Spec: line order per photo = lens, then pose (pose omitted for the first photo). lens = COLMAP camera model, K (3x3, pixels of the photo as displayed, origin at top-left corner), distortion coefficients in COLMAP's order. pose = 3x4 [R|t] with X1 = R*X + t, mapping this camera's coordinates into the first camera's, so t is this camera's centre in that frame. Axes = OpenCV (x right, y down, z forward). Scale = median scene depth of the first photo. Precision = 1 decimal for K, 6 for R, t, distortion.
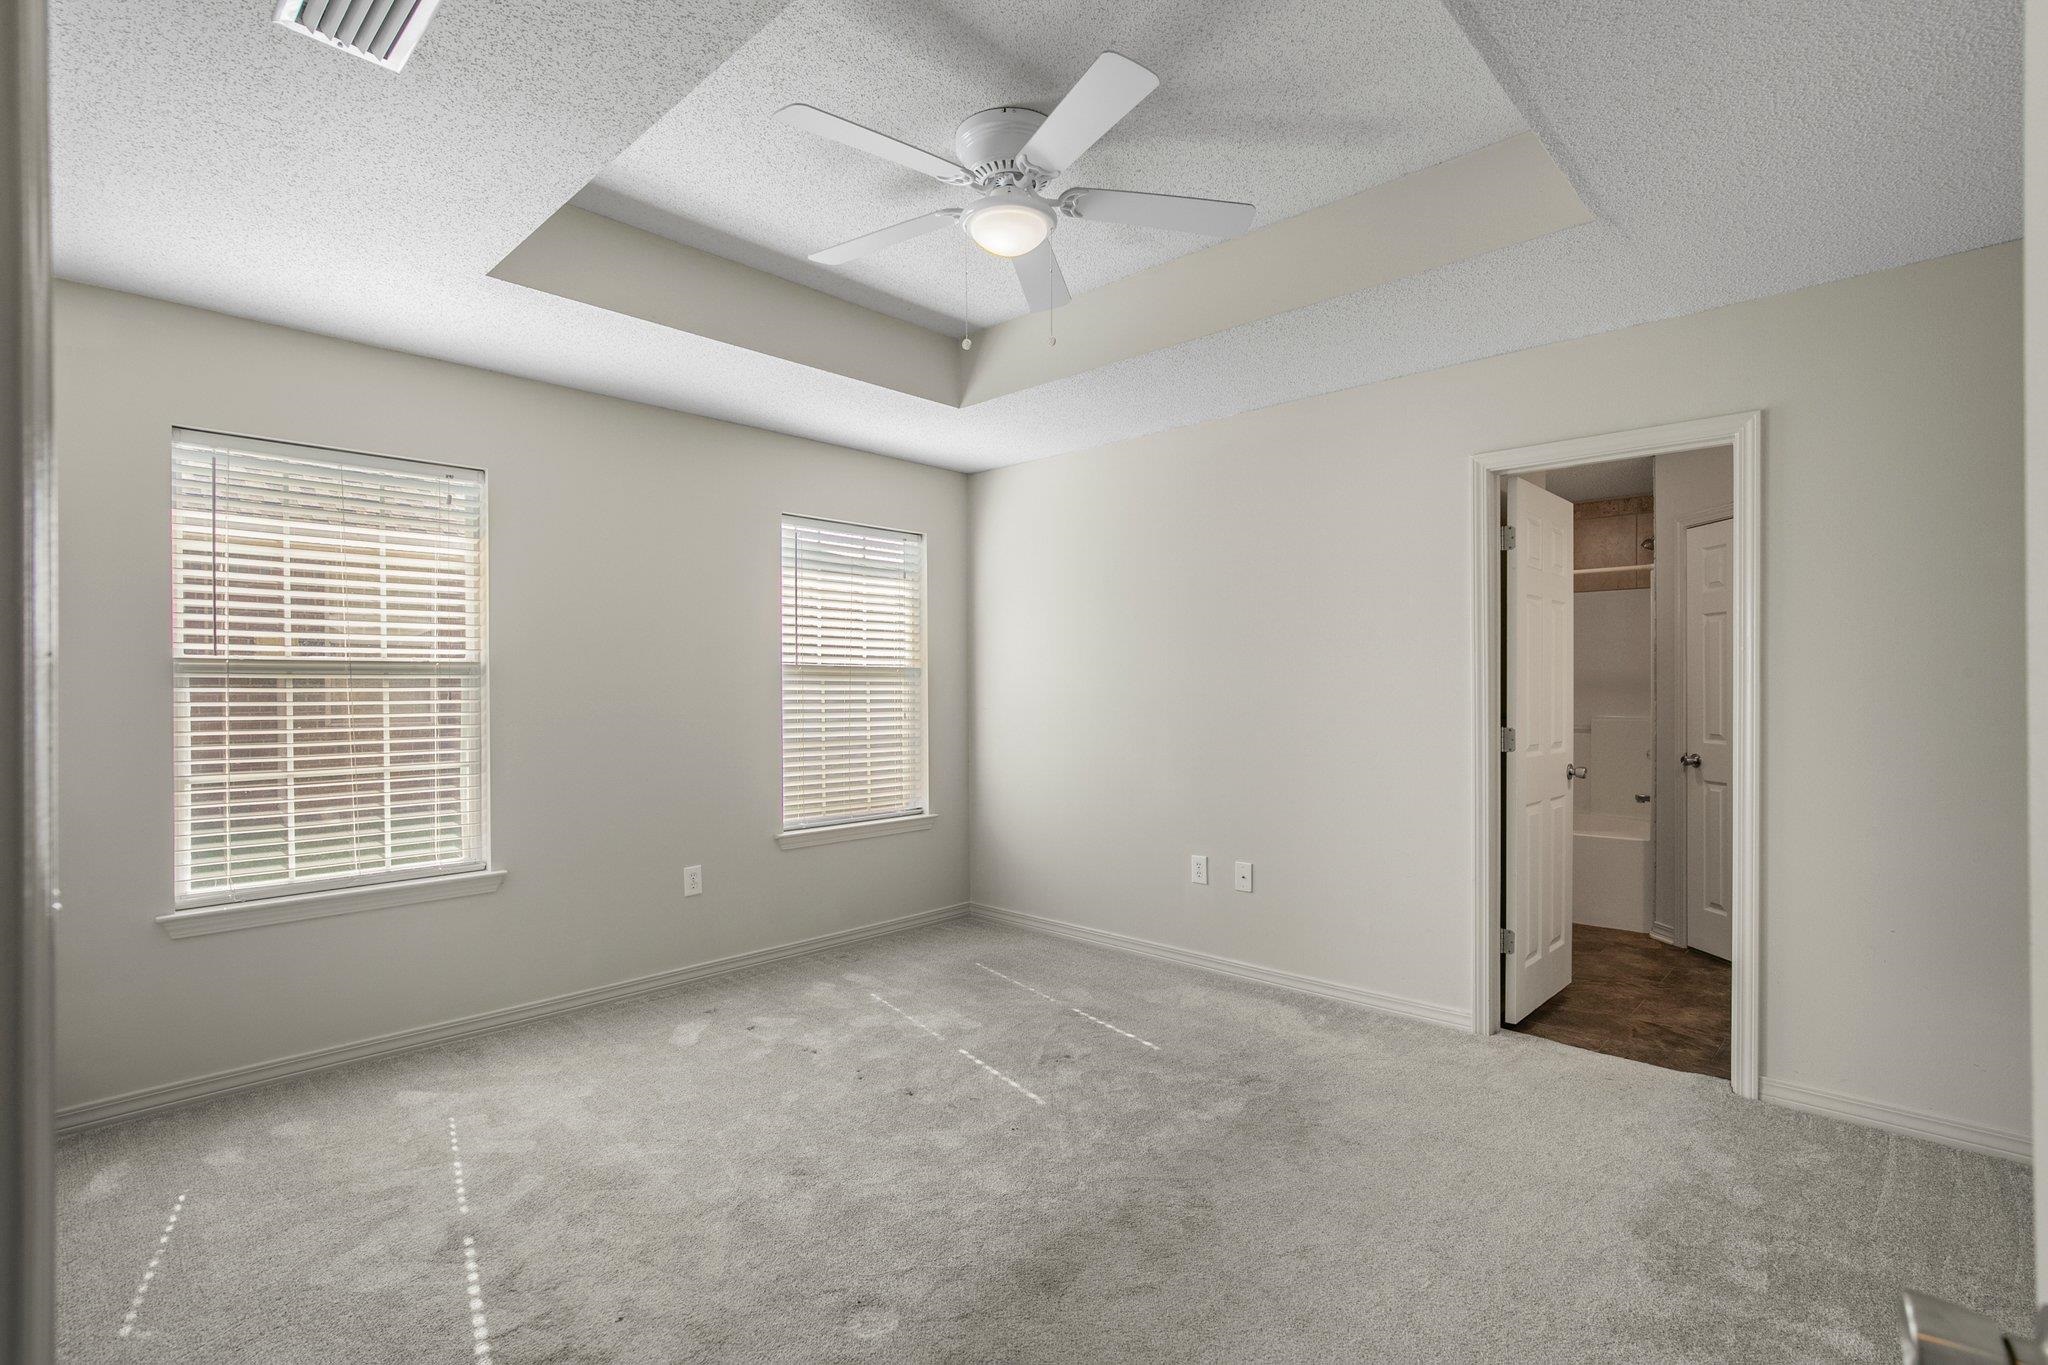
lens RADIAL K [[956.1, 0, 1003.5], [0, 956.1, 678.9], [0, 0, 1]] dist [-0.008094, 0.003702]
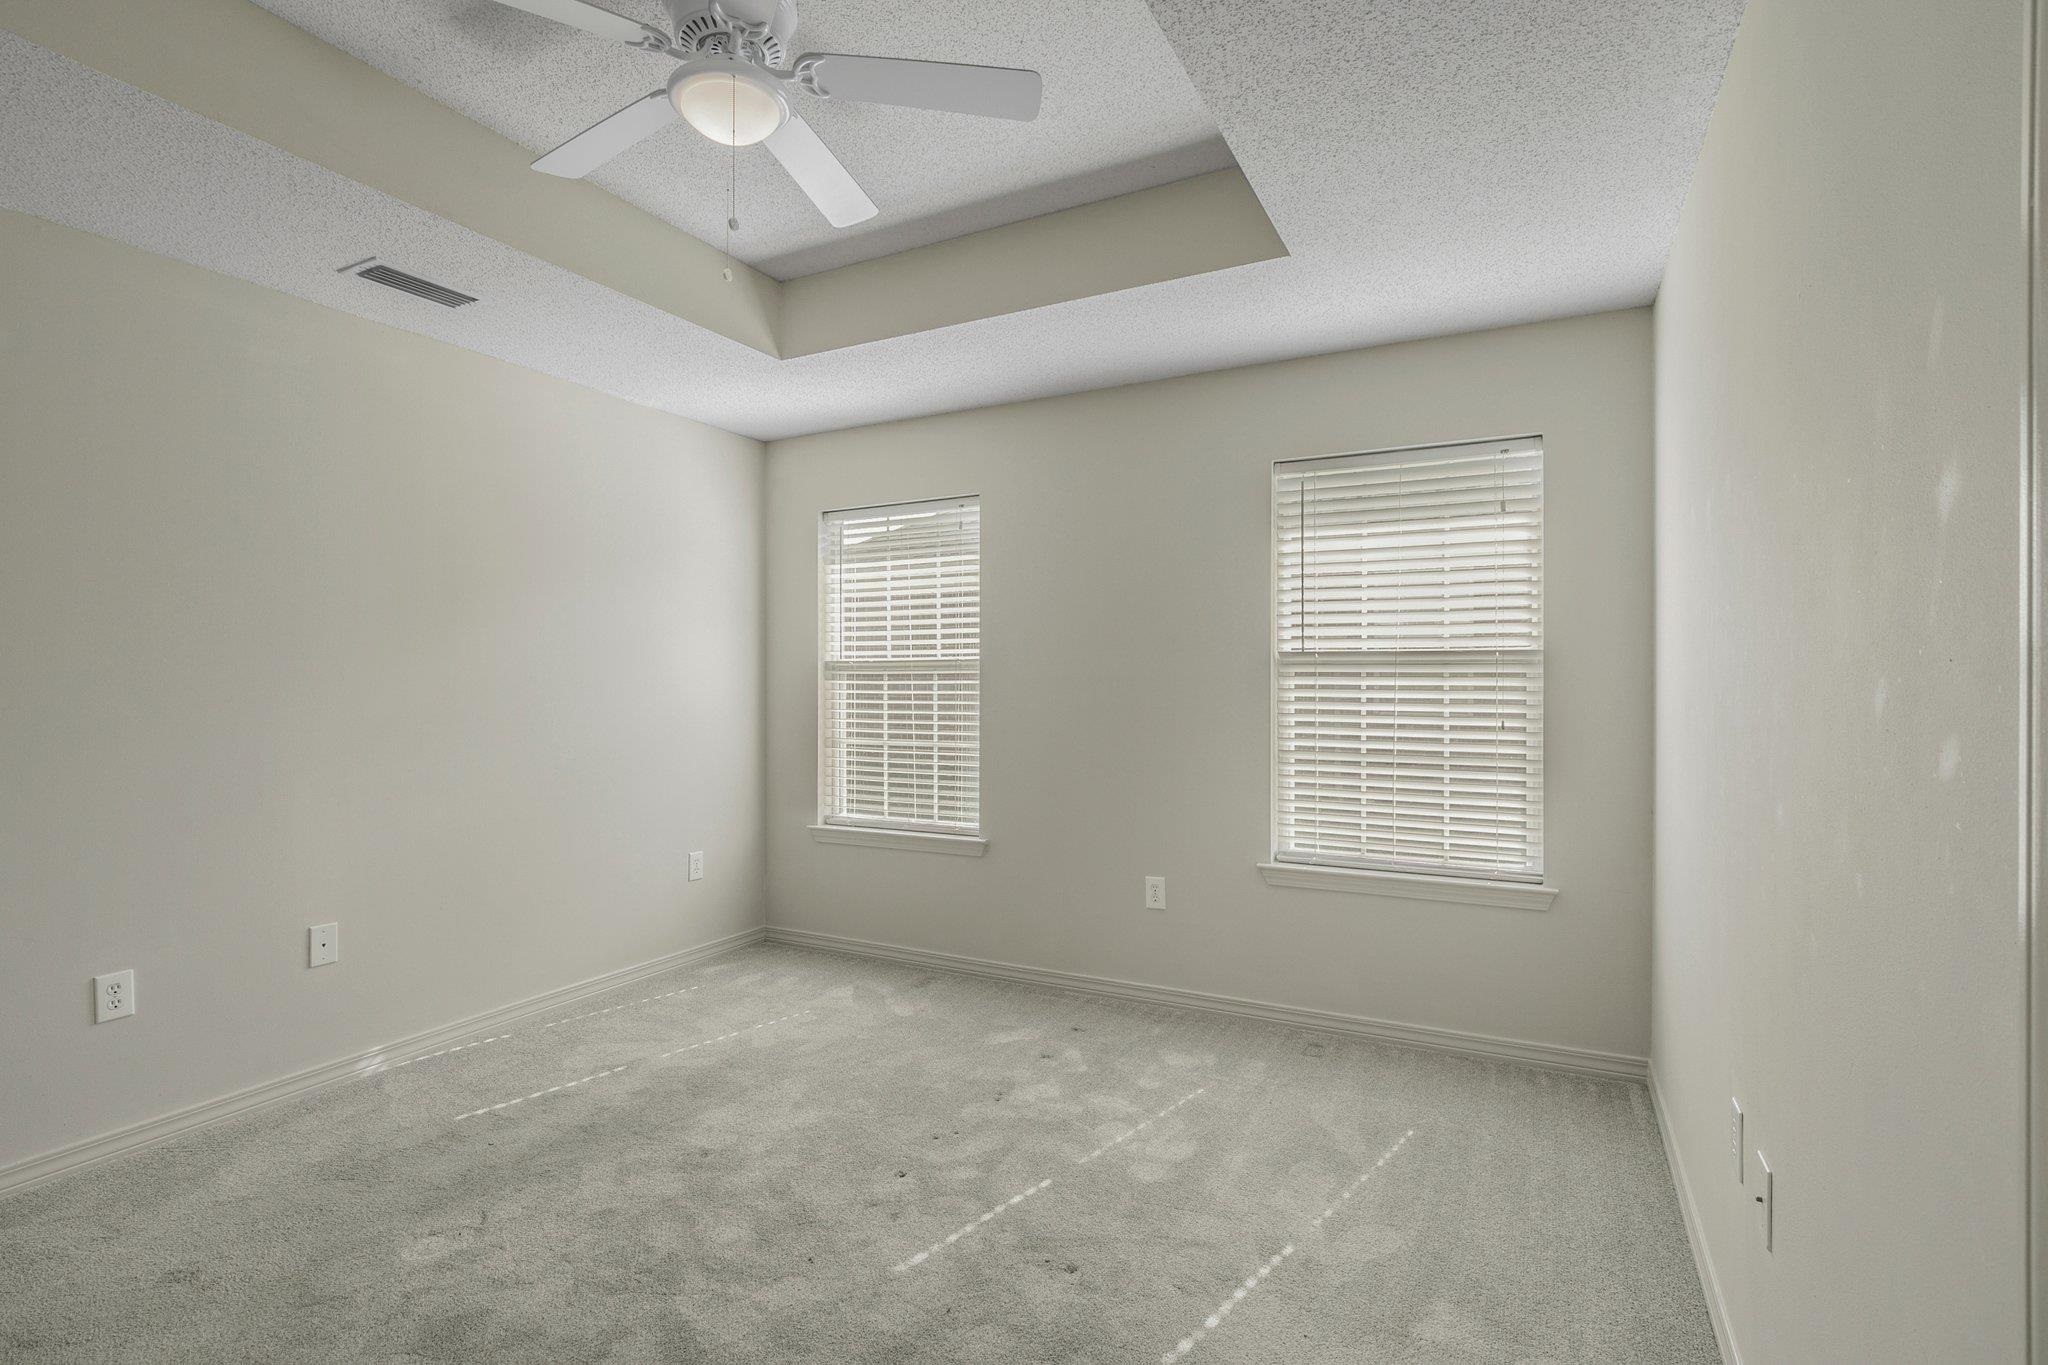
lens RADIAL K [[956.1, 0, 1015.5], [0, 956.1, 689.7], [0, 0, 1]] dist [-0.008094, 0.003702]
pose [[0.285663, 0.007892, -0.958298, 0.576786], [0.005072, 0.999940, 0.009747, 0.009078], [0.958317, -0.007644, 0.285605, 0.697453]]
